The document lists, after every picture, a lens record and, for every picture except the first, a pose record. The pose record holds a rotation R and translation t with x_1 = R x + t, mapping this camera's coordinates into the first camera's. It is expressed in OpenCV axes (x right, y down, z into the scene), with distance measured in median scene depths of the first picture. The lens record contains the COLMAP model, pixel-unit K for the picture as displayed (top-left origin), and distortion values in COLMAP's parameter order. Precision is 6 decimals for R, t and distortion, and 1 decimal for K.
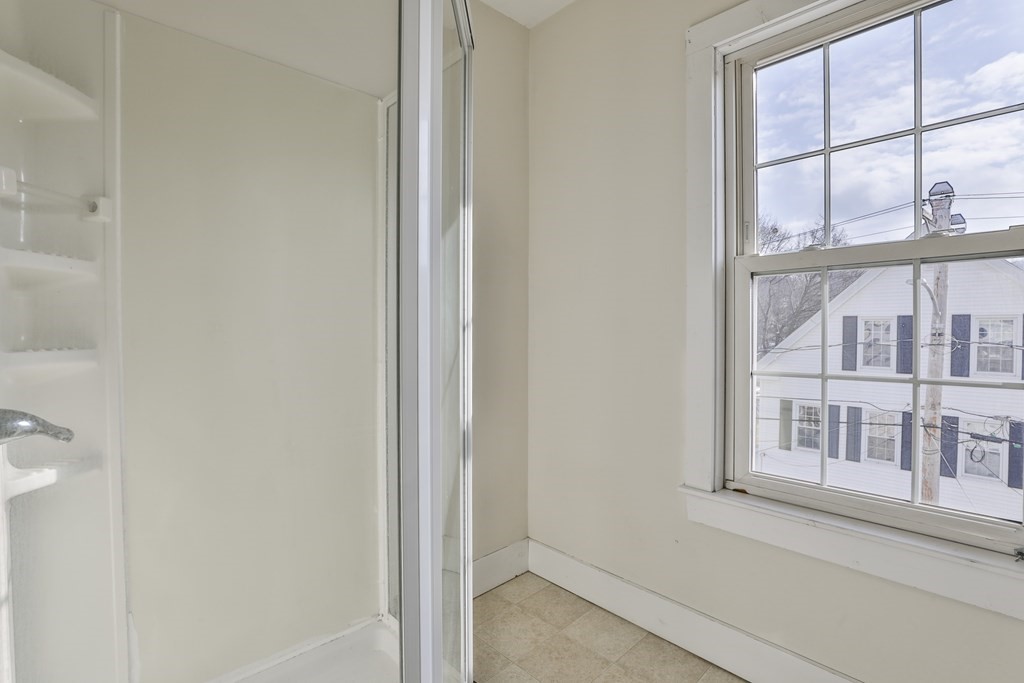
lens RADIAL K [[491.5, 0, 511.2], [0, 491.5, 334.1], [0, 0, 1]] dist [-0.020841, 0.001895]
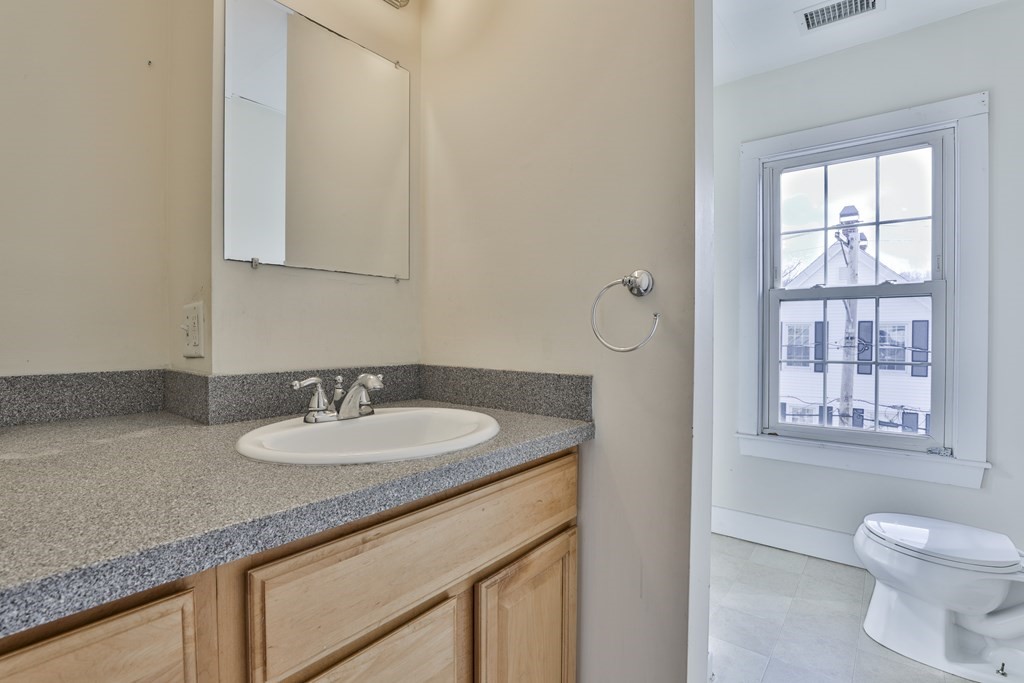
lens RADIAL K [[491.5, 0, 511.2], [0, 491.5, 334.1], [0, 0, 1]] dist [-0.020841, 0.001895]
pose [[0.991960, 0.005009, 0.126455, -0.091876], [-0.004520, 0.999981, -0.004155, 0.000024], [-0.126474, 0.003550, 0.991964, -0.076216]]
